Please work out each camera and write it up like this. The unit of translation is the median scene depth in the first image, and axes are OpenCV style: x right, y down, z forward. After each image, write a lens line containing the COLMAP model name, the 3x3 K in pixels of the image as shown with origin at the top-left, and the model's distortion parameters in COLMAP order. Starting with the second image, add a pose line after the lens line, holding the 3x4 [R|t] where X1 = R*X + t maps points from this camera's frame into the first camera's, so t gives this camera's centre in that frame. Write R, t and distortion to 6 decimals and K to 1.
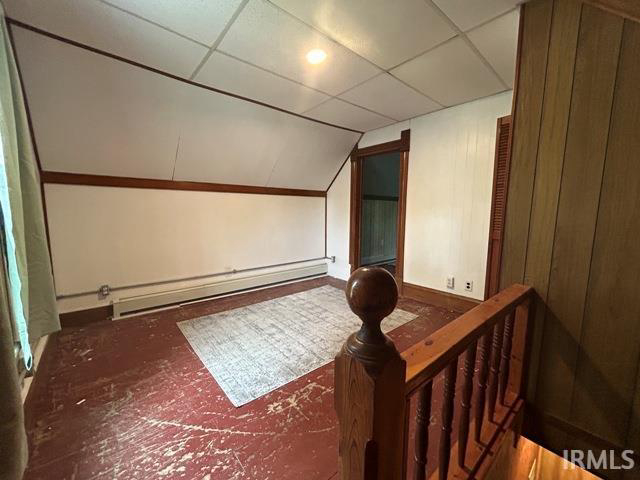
lens RADIAL K [[262.1, 0, 320.7], [0, 262.1, 242.4], [0, 0, 1]] dist [-0.001798, 0.000591]
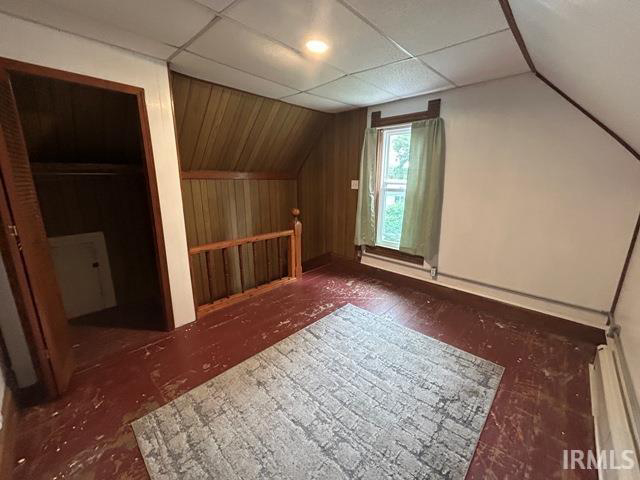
lens RADIAL K [[262.1, 0, 322.4], [0, 262.1, 240.5], [0, 0, 1]] dist [-0.001798, 0.000591]
pose [[-0.994171, 0.008338, -0.107487, 0.054873], [-0.029469, 0.938020, 0.345325, -0.308906], [0.103705, 0.346480, -0.932307, 1.660722]]
